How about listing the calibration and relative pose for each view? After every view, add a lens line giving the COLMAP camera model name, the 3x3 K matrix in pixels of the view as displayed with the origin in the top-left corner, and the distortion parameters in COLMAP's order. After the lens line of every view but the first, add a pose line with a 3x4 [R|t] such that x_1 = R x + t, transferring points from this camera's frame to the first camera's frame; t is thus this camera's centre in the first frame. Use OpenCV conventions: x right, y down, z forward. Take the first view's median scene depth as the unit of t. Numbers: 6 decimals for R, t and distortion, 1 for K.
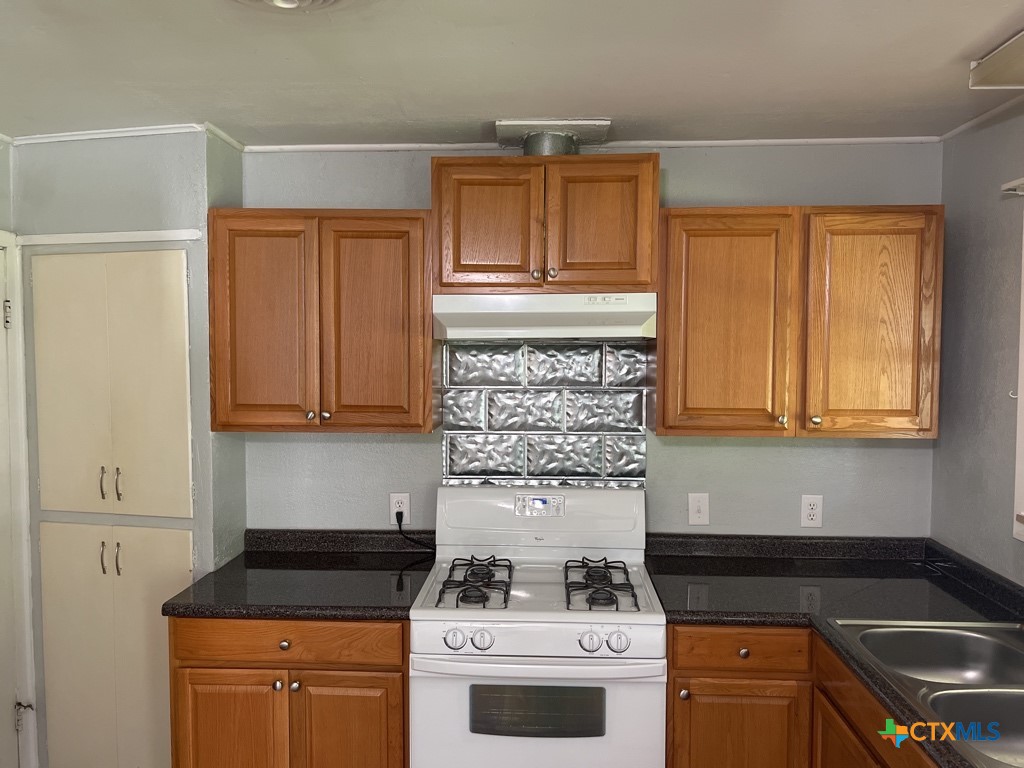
lens RADIAL K [[767.6, 0, 516.2], [0, 767.6, 389.2], [0, 0, 1]] dist [0.035702, -0.029793]
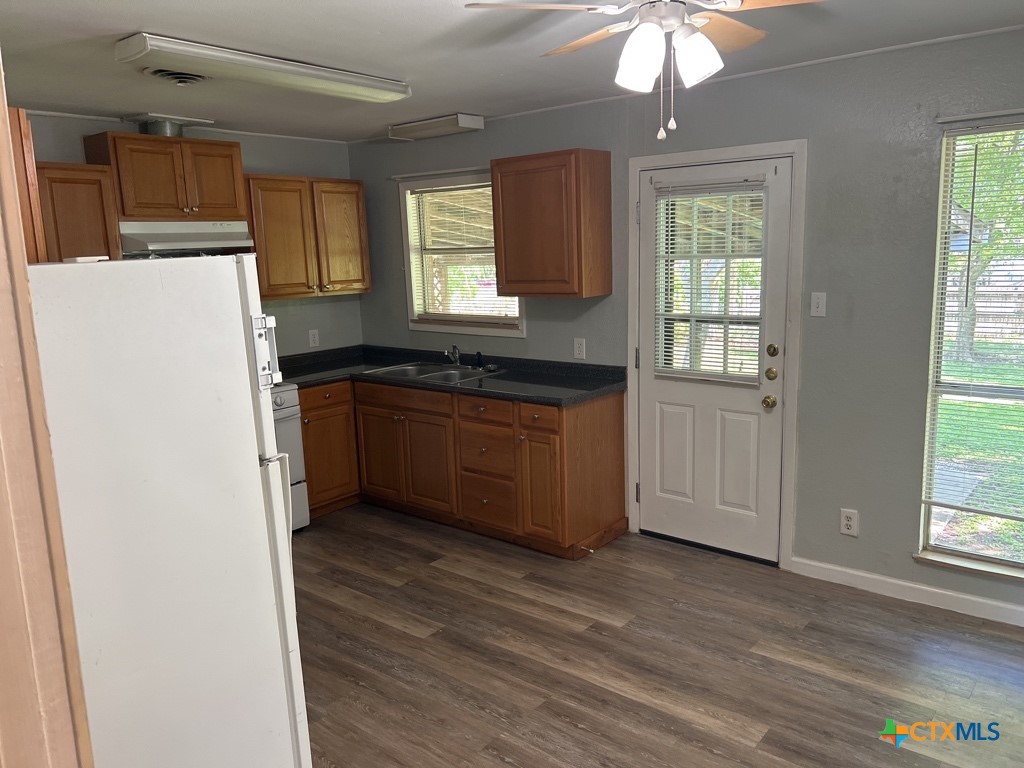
lens RADIAL K [[767.6, 0, 507.7], [0, 767.6, 385.3], [0, 0, 1]] dist [0.035702, -0.029793]
pose [[0.607152, -0.162766, 0.777736, -0.925436], [0.080220, 0.986350, 0.143800, 0.042955], [-0.790526, -0.024919, 0.611922, -0.605128]]
